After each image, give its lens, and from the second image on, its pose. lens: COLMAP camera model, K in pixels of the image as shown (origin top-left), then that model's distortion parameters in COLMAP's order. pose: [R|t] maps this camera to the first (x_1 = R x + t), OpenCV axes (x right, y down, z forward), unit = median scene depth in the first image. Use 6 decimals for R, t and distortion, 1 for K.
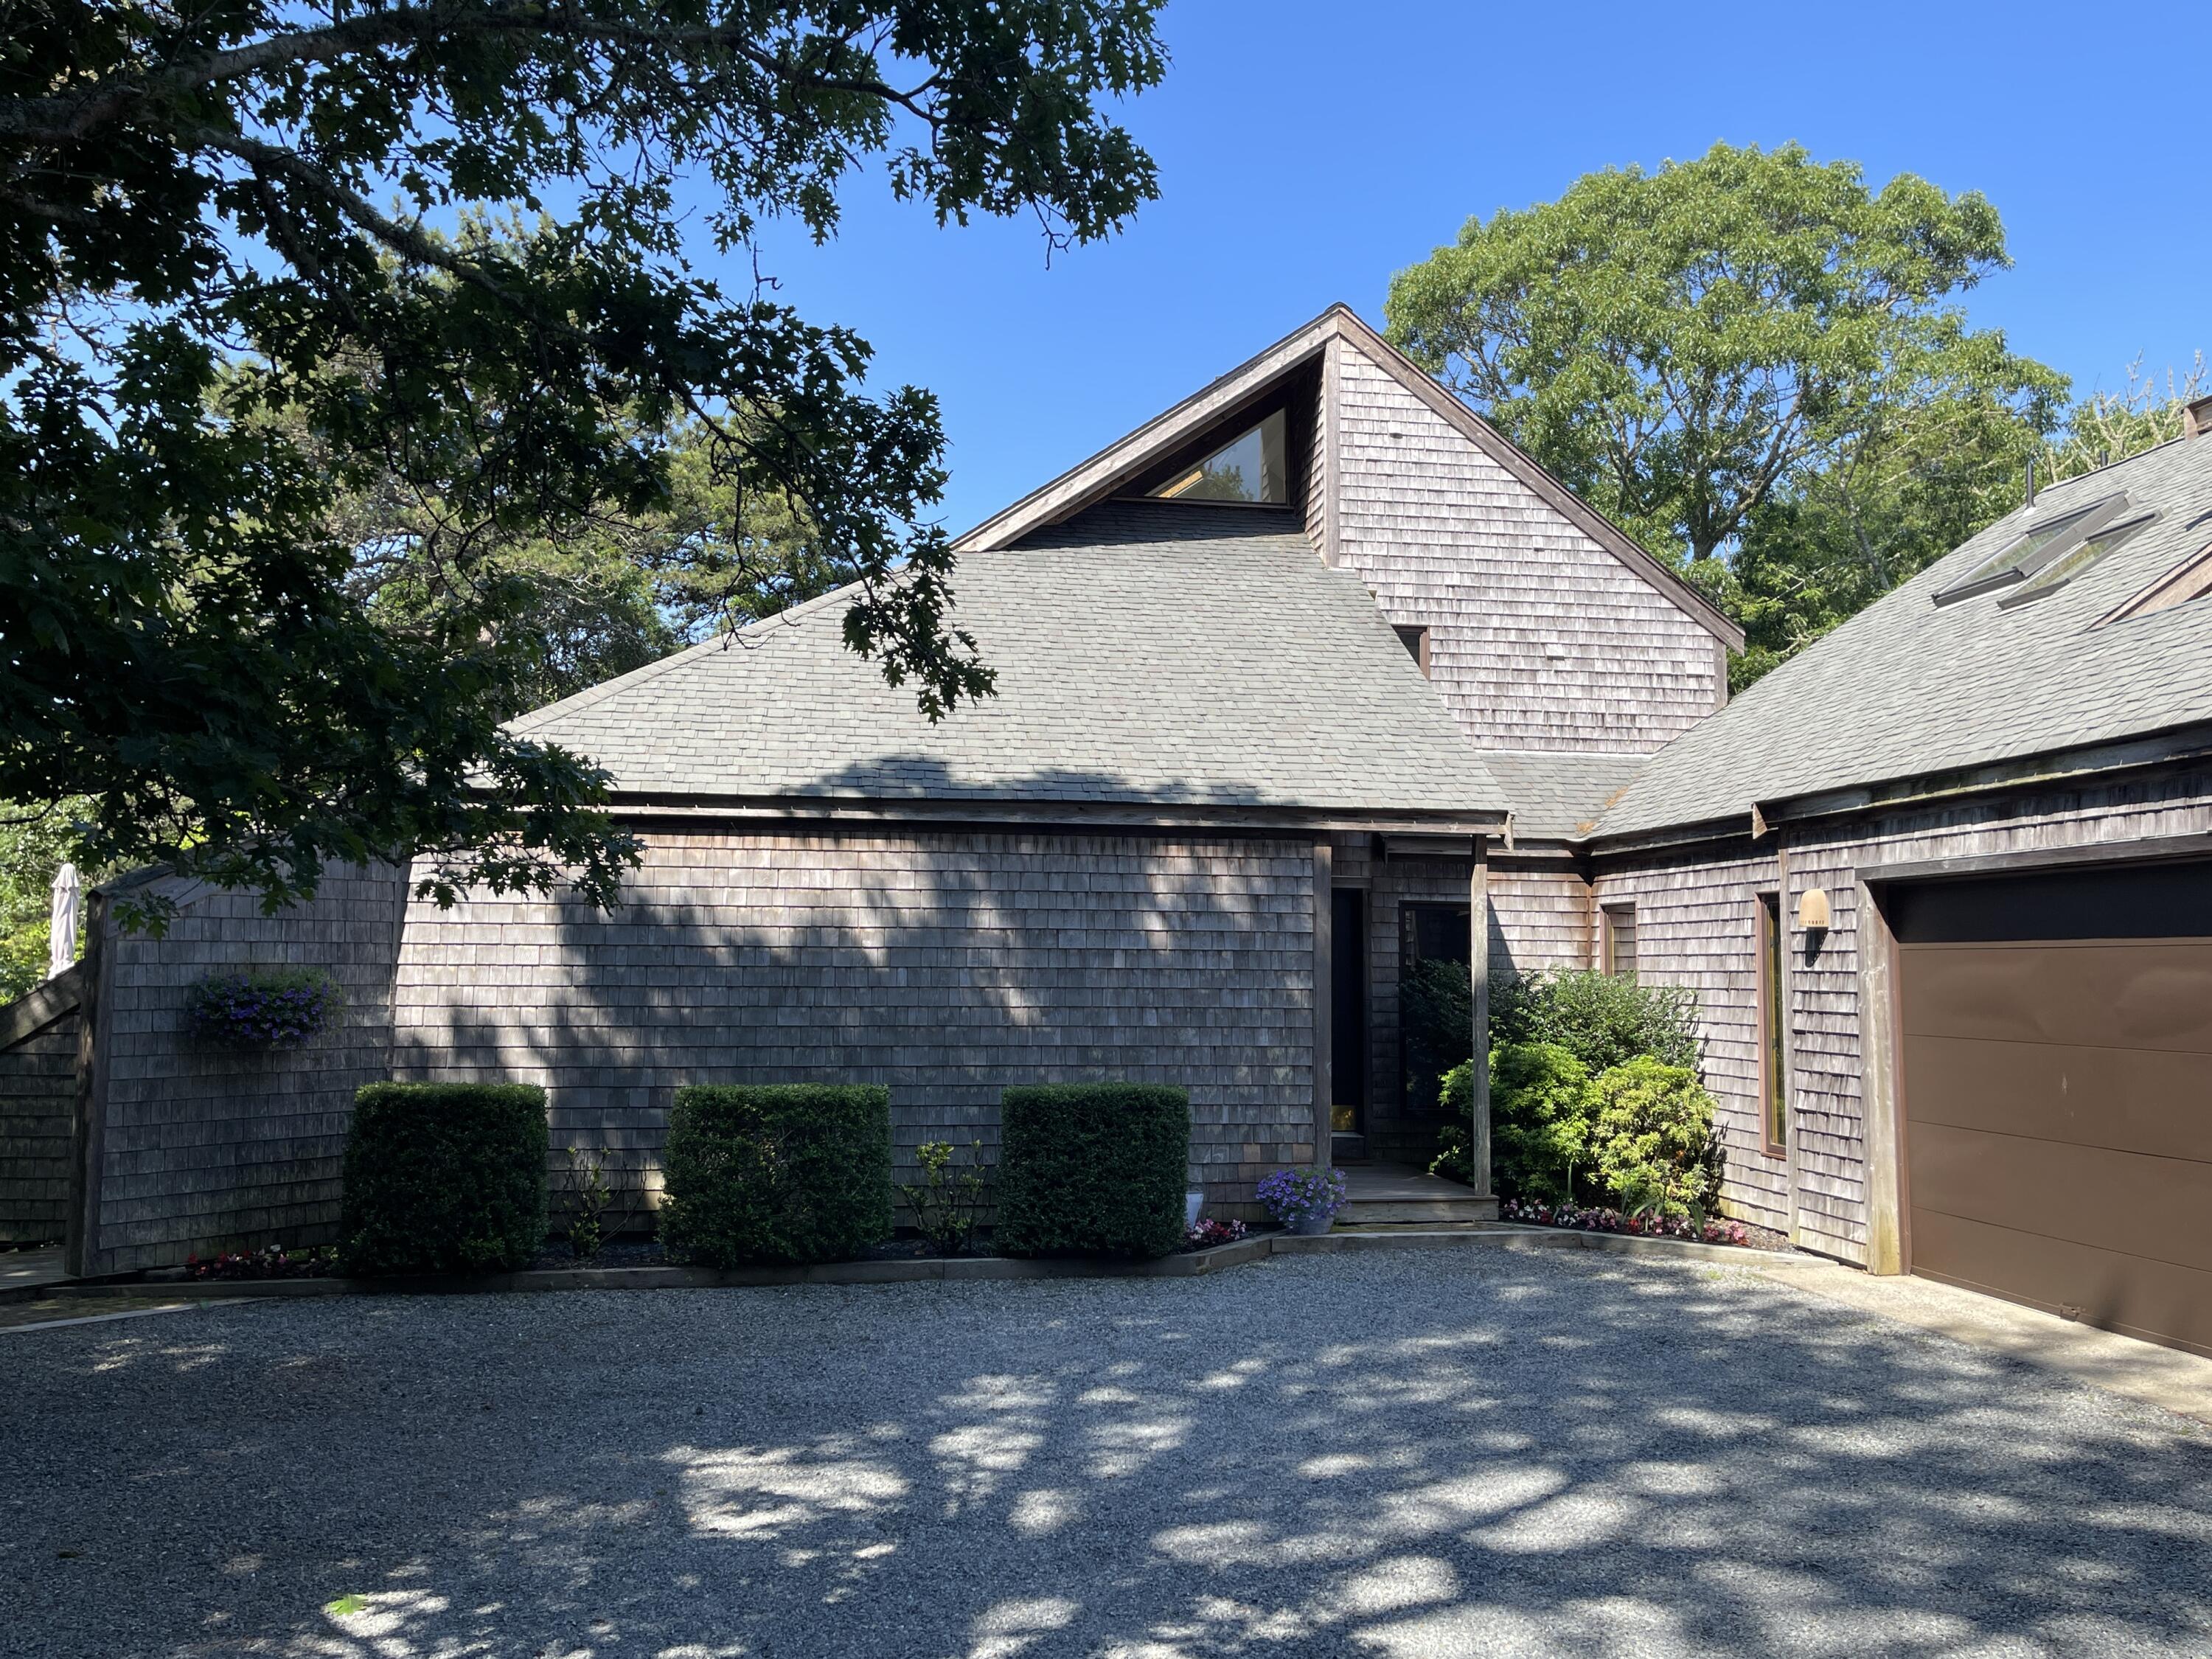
lens RADIAL K [[1768.9, 0, 1114.6], [0, 1768.9, 819.3], [0, 0, 1]] dist [0.067722, -0.071769]
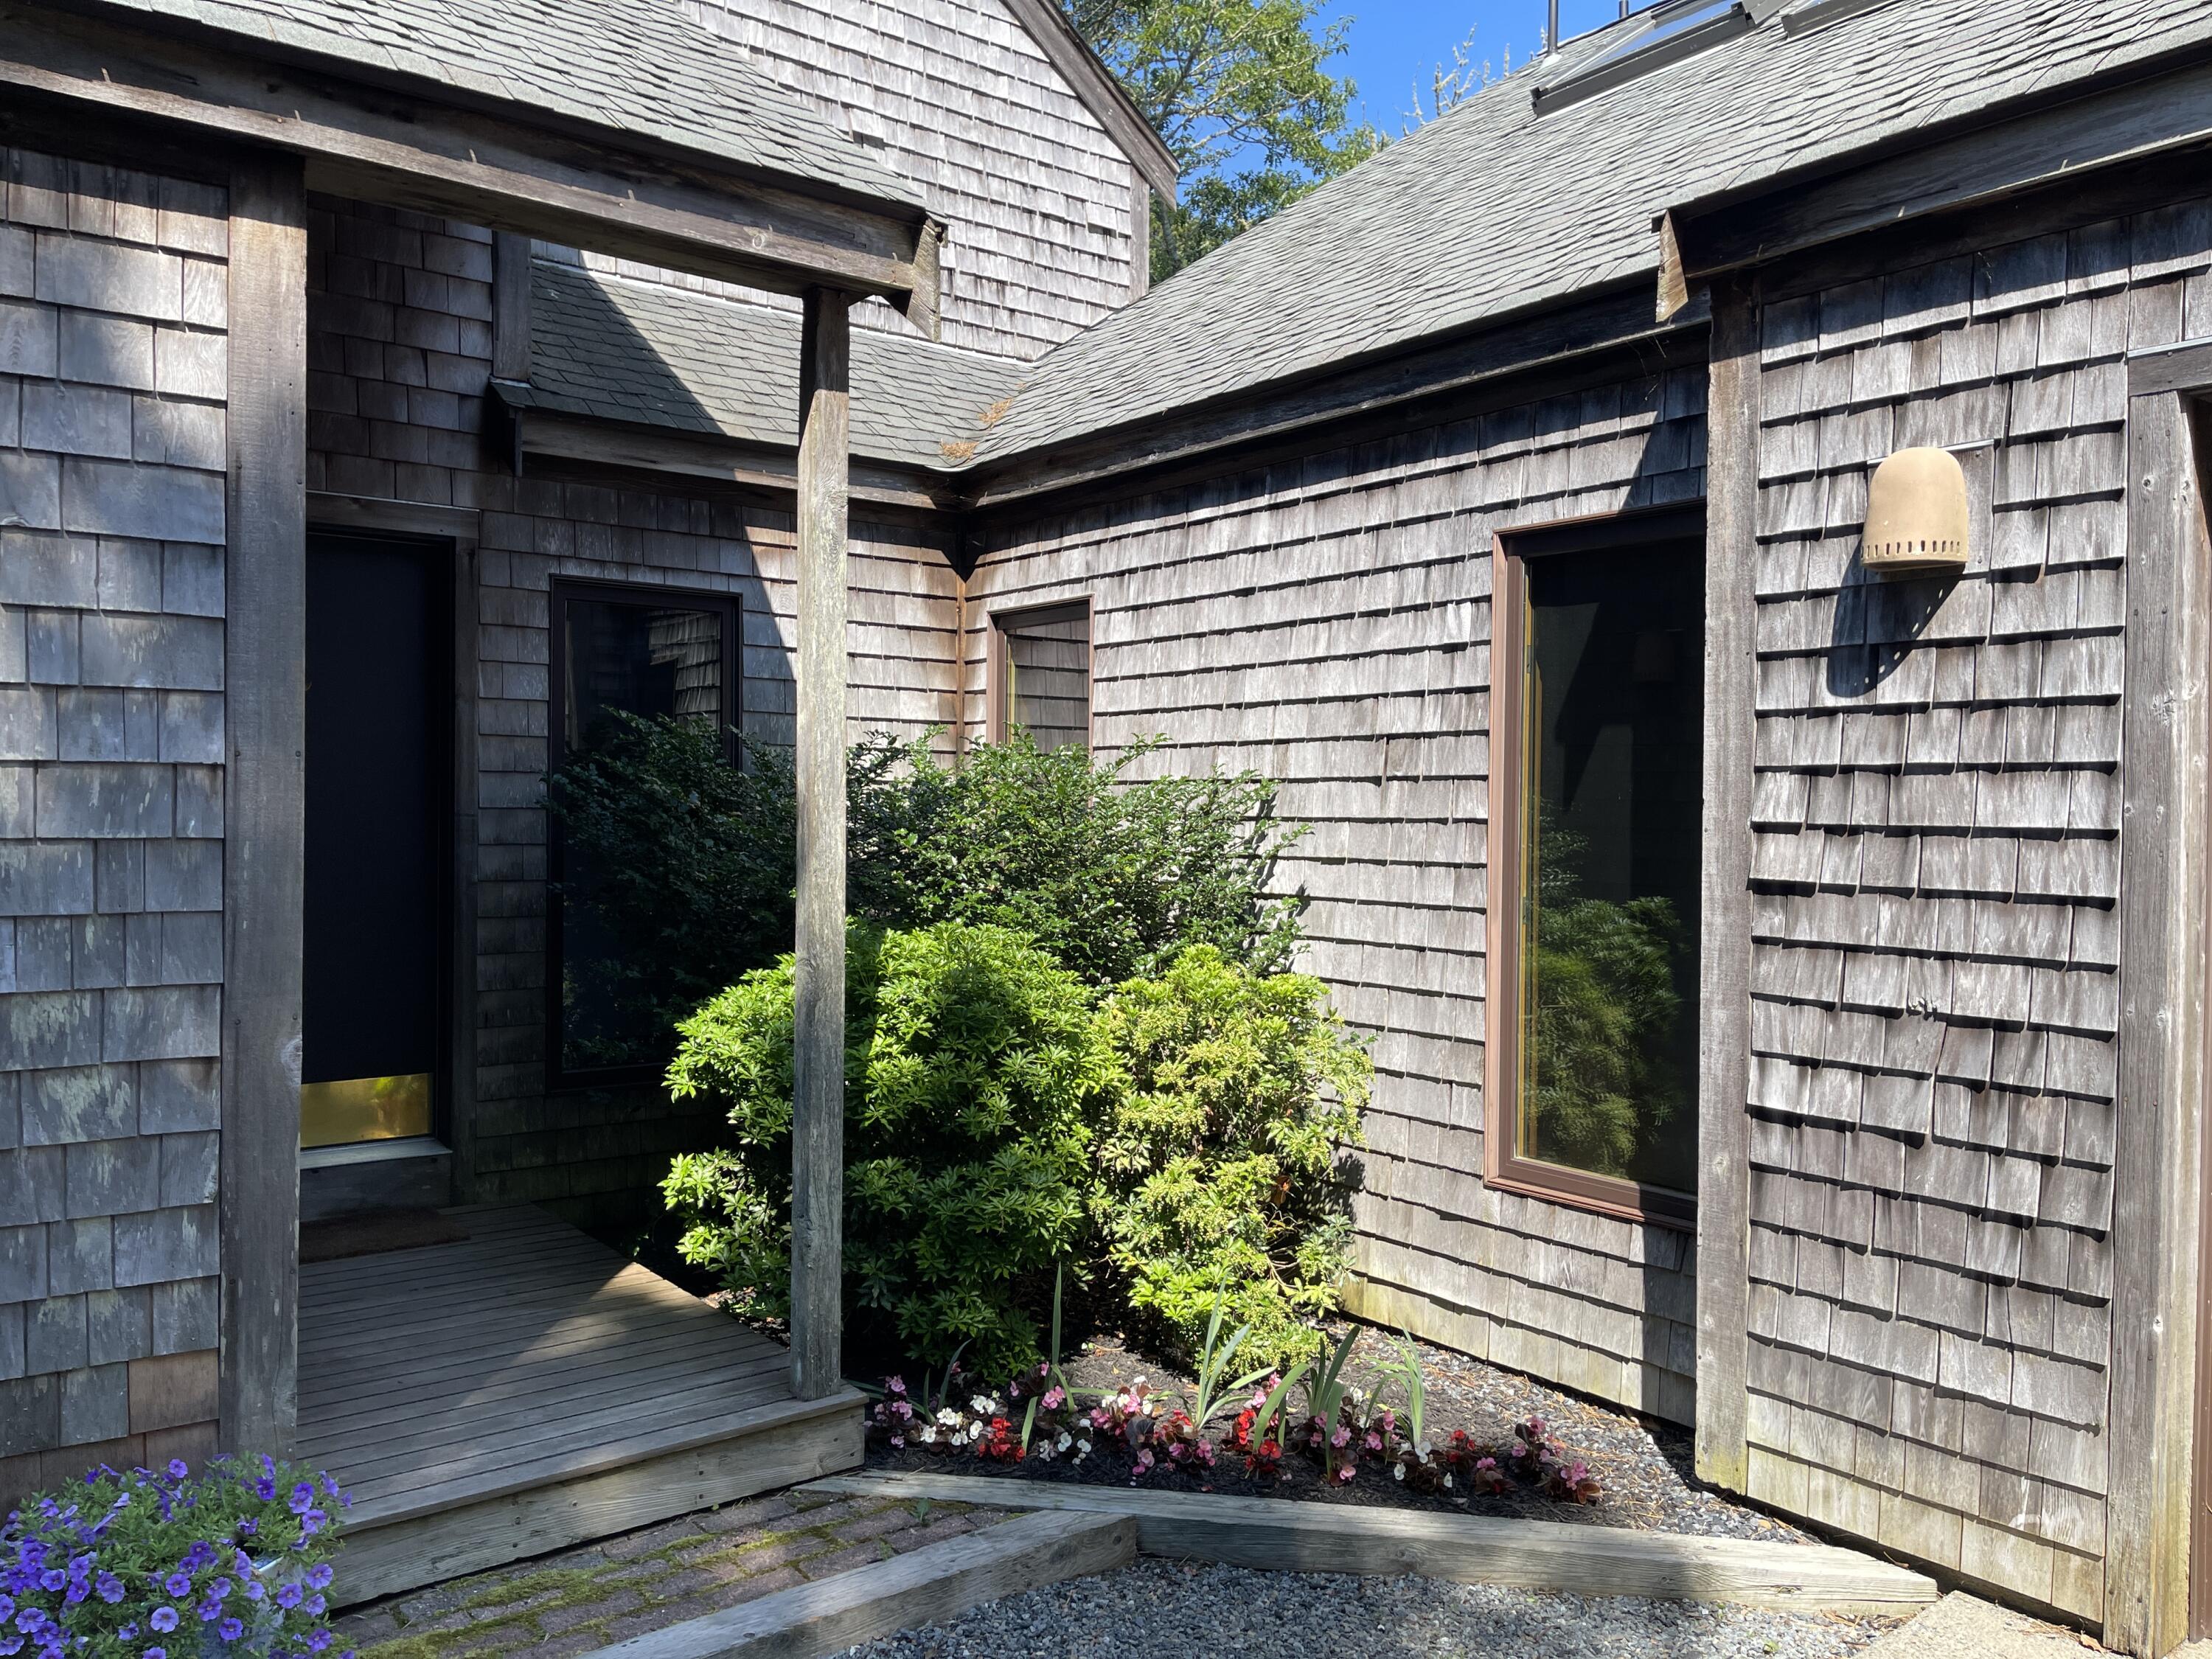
lens RADIAL K [[1654.3, 0, 1096.9], [0, 1654.3, 828.4], [0, 0, 1]] dist [0.079529, -0.115076]
pose [[0.881883, -0.007323, 0.471411, 0.116993], [-0.040941, 0.994913, 0.092044, 0.083182], [-0.469687, -0.100472, 0.877097, 0.777127]]
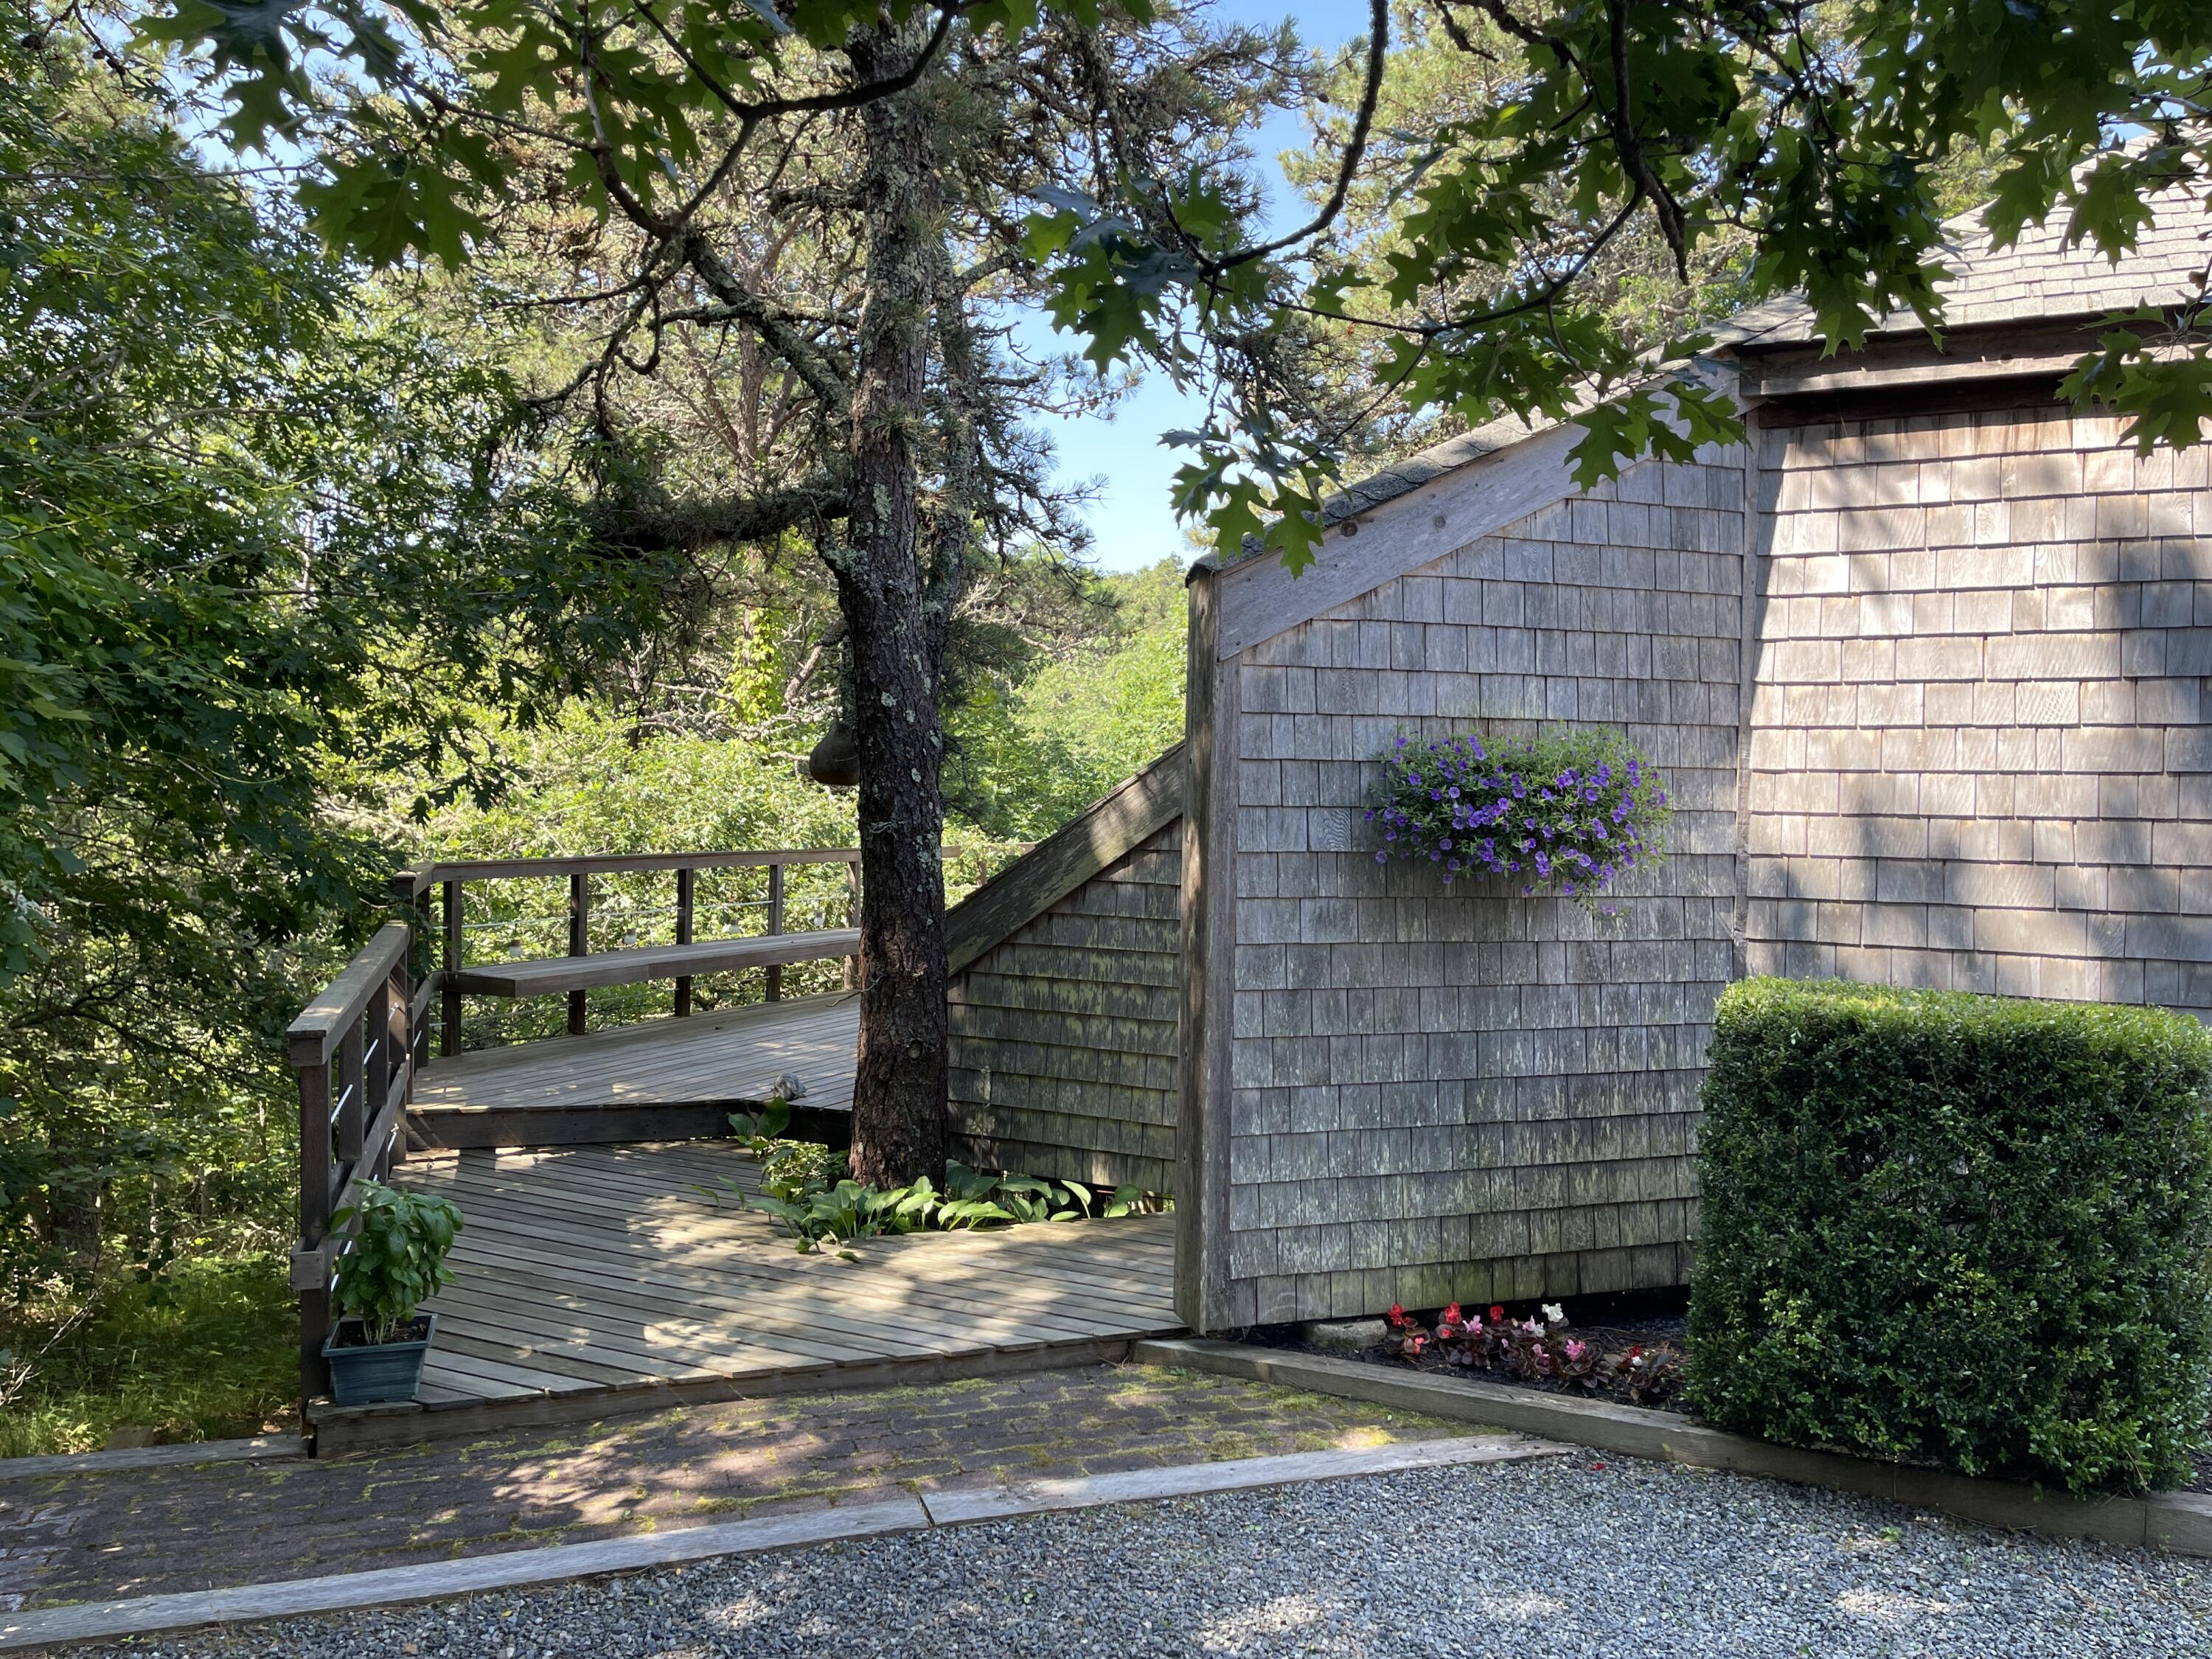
lens RADIAL K [[1686.4, 0, 1096.9], [0, 1686.4, 825.3], [0, 0, 1]] dist [-0.004315, -0.002874]
pose [[0.813818, 0.014157, -0.580948, -0.279165], [0.040836, 0.995839, 0.081472, 0.062975], [0.579684, -0.090027, 0.809853, 0.524315]]
